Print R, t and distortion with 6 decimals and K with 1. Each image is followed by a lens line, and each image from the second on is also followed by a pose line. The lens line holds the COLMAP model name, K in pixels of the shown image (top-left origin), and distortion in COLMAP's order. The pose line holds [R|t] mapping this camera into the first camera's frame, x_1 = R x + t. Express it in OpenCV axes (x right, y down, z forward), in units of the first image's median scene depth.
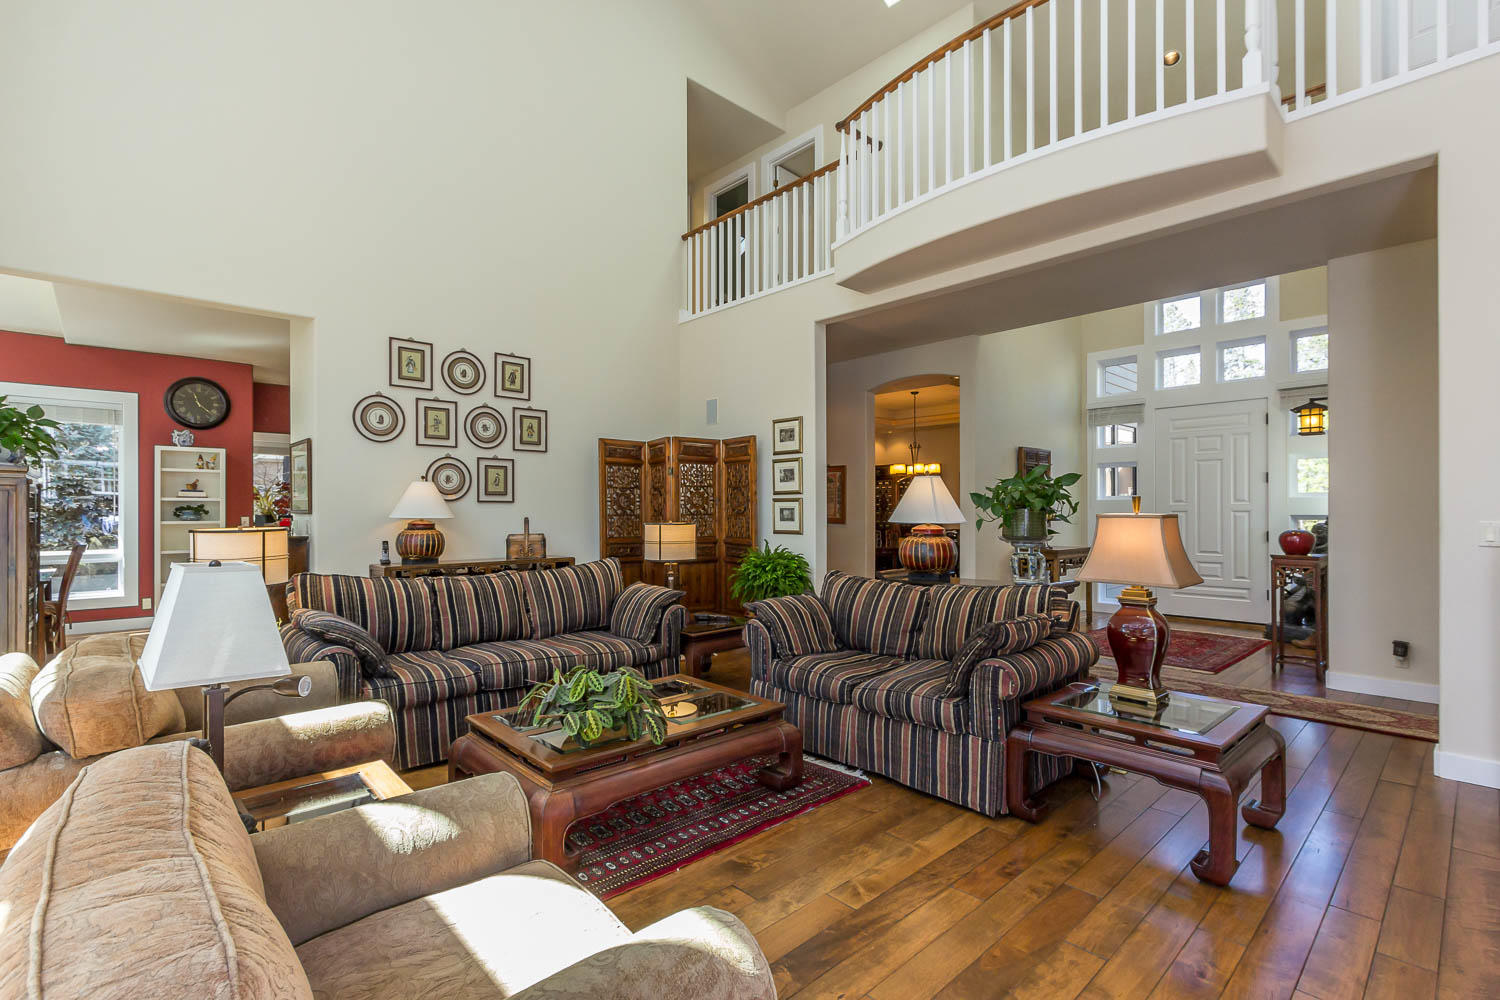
lens RADIAL K [[697.3, 0, 750.9], [0, 697.3, 505.8], [0, 0, 1]] dist [-0.004343, 0.000774]
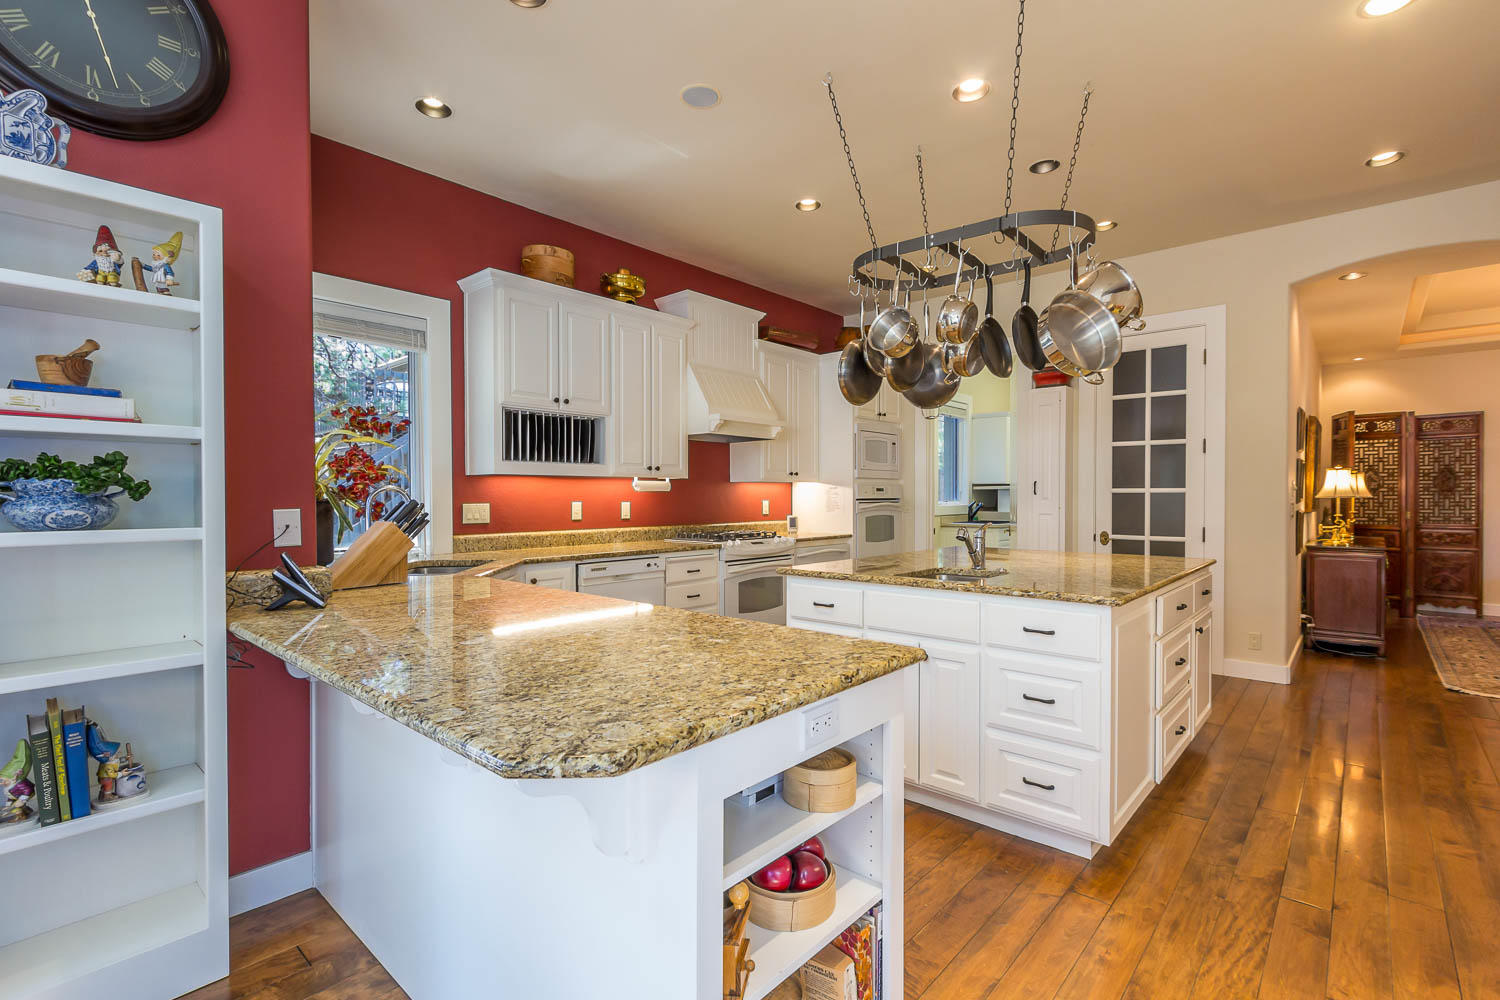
lens RADIAL K [[697.3, 0, 749.1], [0, 697.3, 501.2], [0, 0, 1]] dist [-0.004343, 0.000774]
pose [[0.995995, -0.003023, 0.089356, -0.609252], [0.001411, 0.999835, 0.018099, 0.009522], [-0.089396, -0.017901, 0.995835, 0.762740]]
